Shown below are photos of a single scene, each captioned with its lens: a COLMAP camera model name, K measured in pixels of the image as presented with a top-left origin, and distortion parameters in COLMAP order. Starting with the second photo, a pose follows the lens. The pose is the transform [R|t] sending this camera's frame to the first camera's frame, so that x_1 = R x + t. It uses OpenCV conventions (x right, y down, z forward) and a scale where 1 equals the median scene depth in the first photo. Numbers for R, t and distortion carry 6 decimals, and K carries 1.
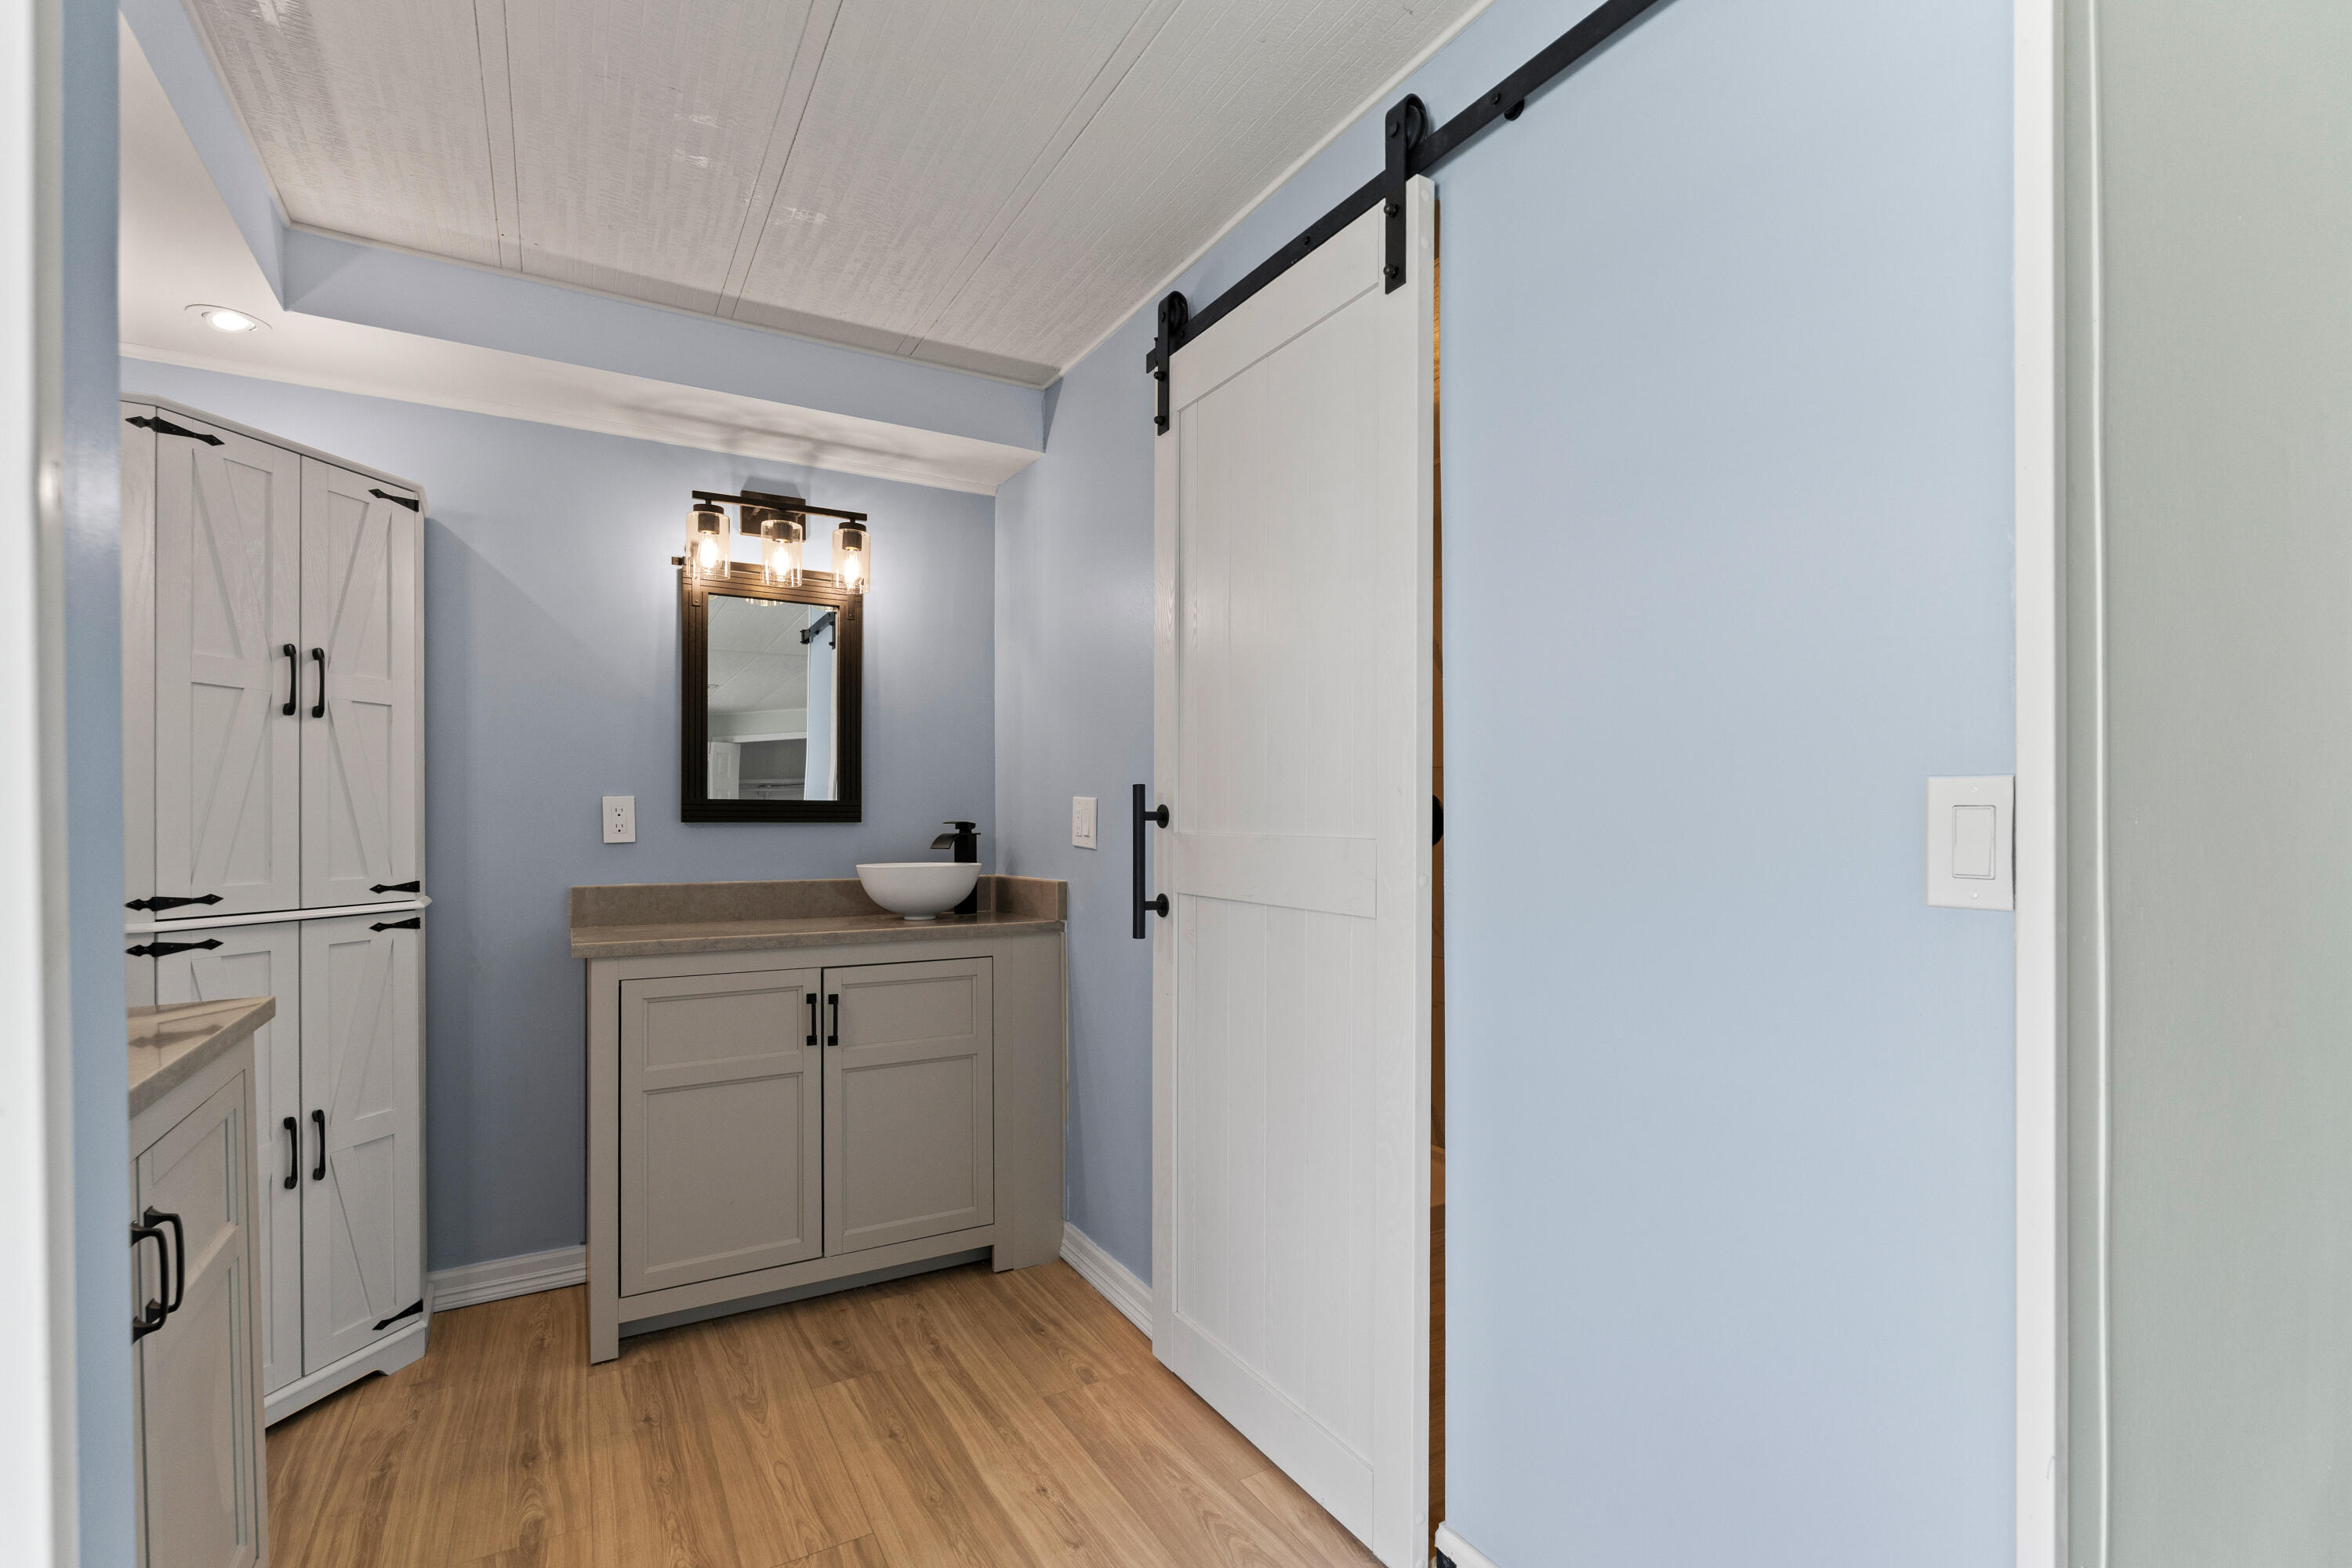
lens RADIAL K [[1070.4, 0, 1181.9], [0, 1070.4, 805.8], [0, 0, 1]] dist [-0.009430, 0.001285]
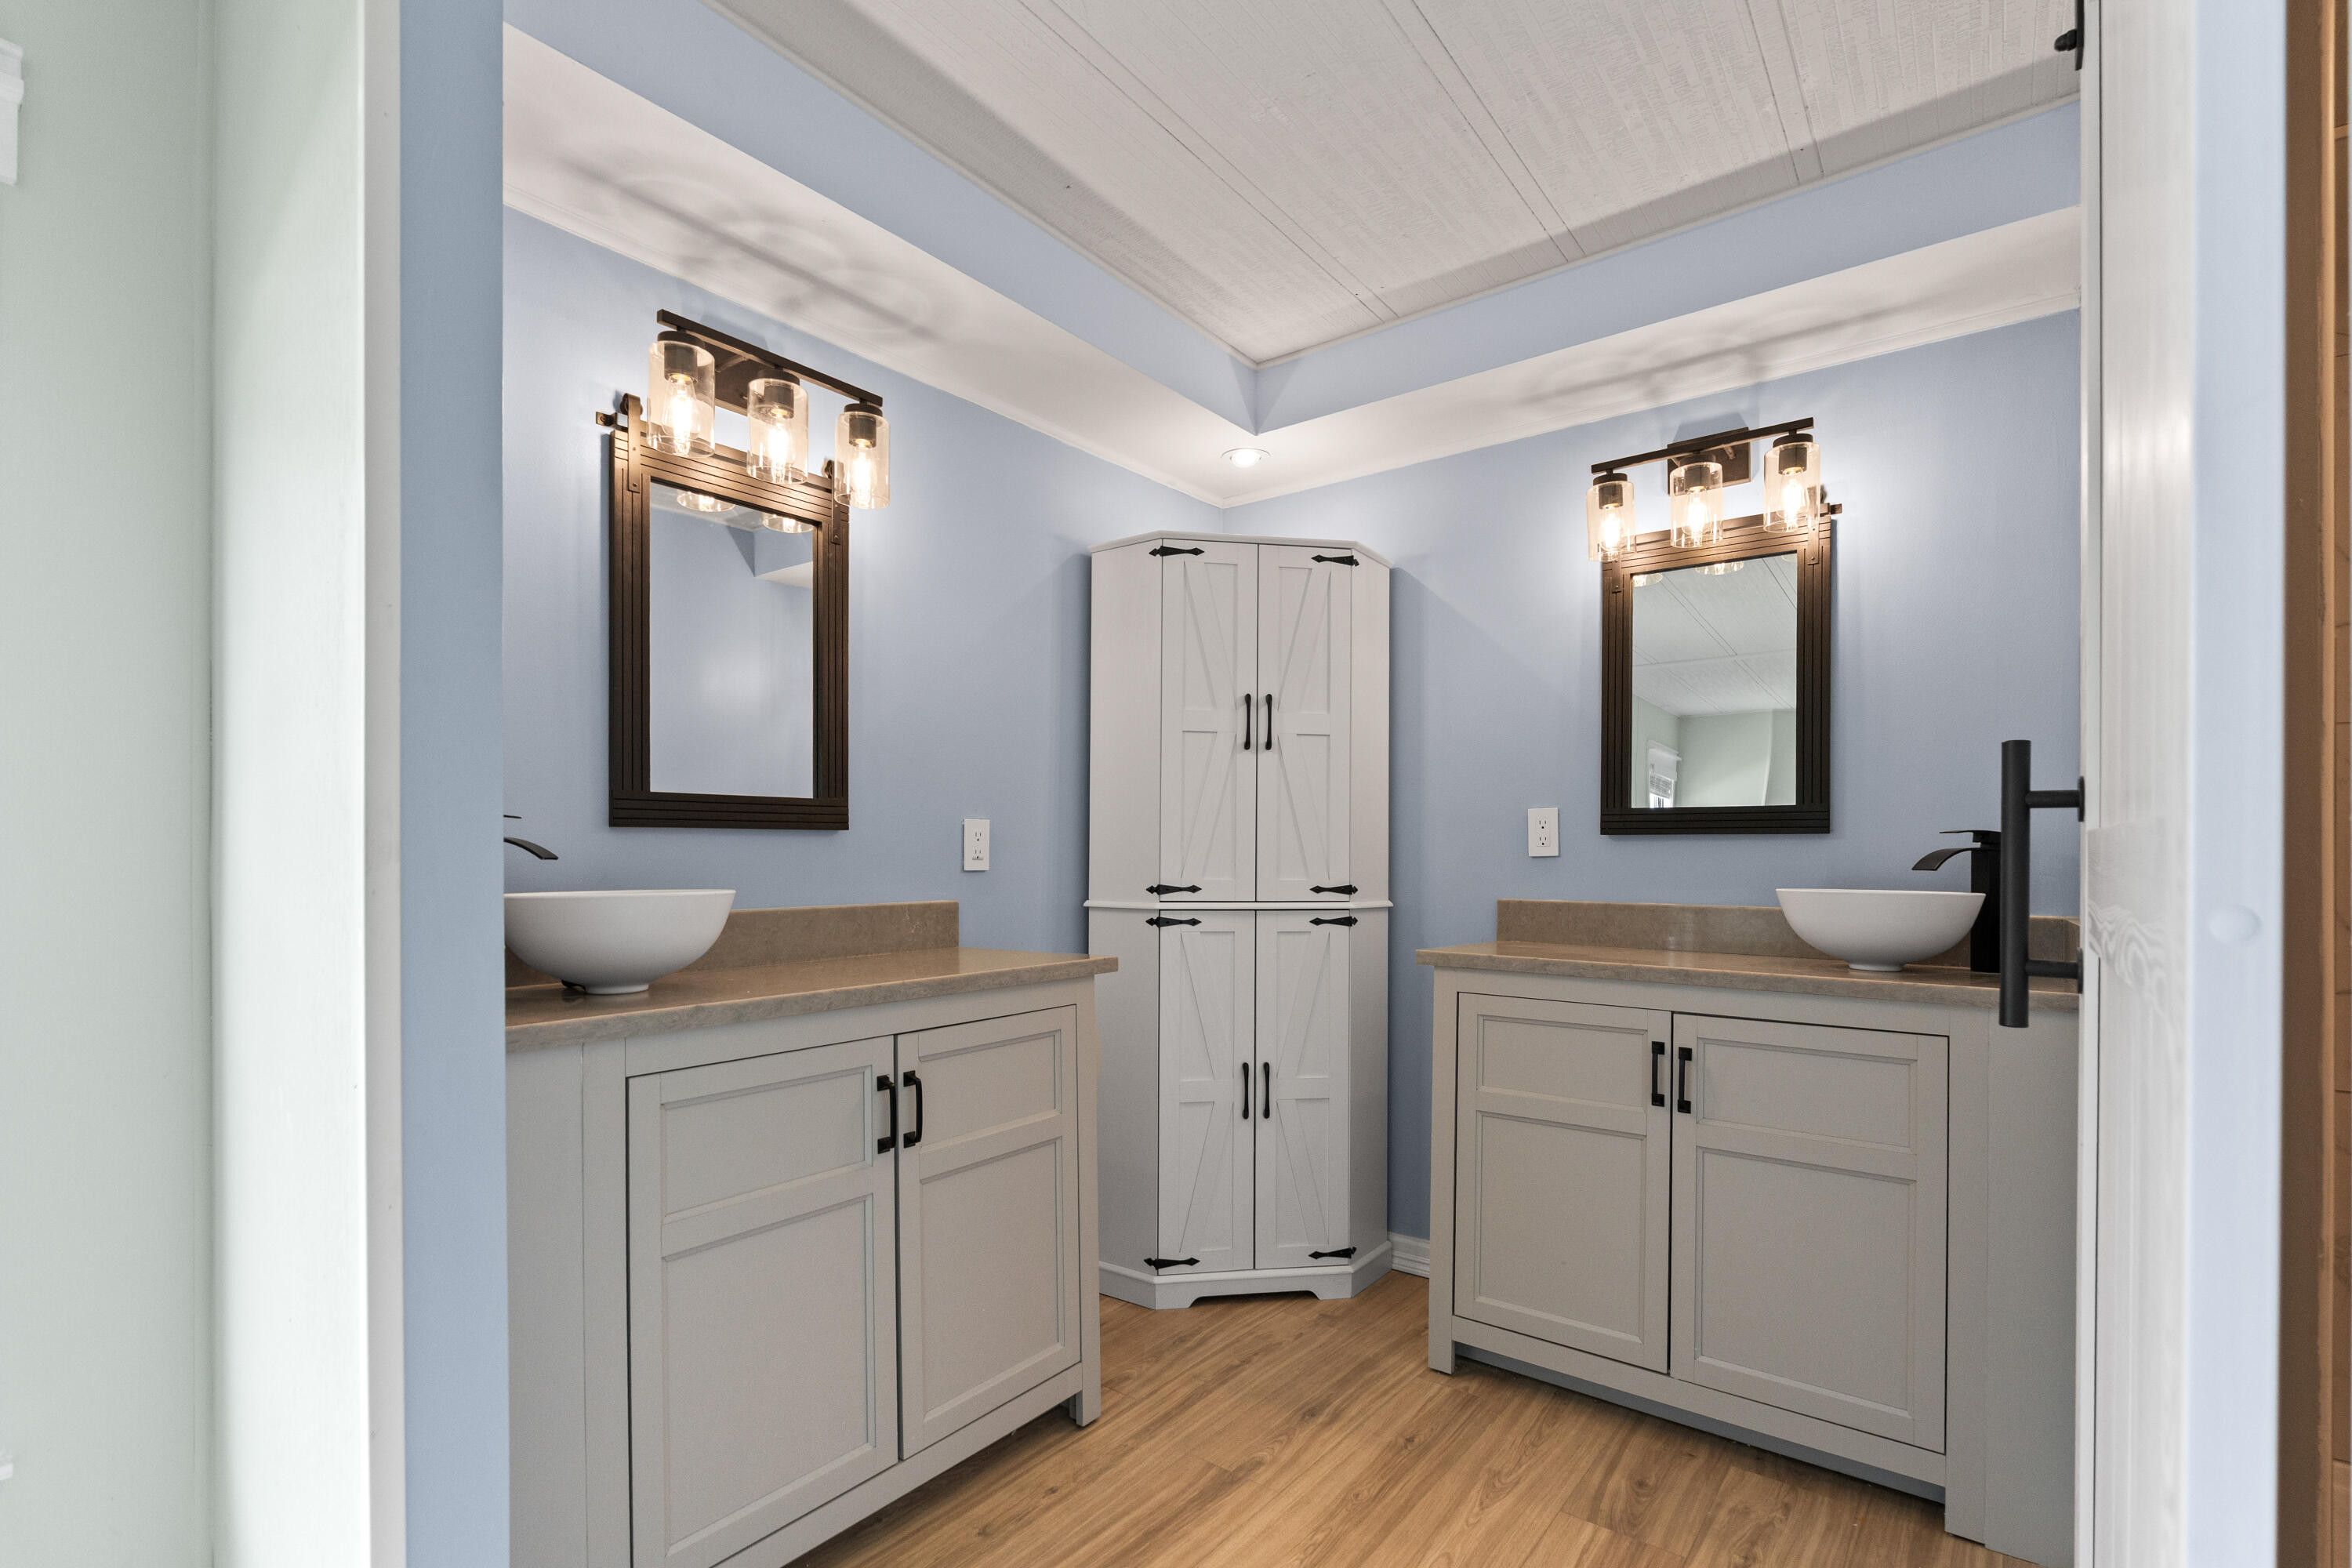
lens RADIAL K [[1070.4, 0, 1137.2], [0, 1070.4, 845.2], [0, 0, 1]] dist [-0.009430, 0.001285]
pose [[0.352614, -0.004555, -0.935758, 0.293765], [0.005202, 0.999982, -0.002907, 0.030471], [0.935754, -0.003843, 0.352631, 0.382945]]
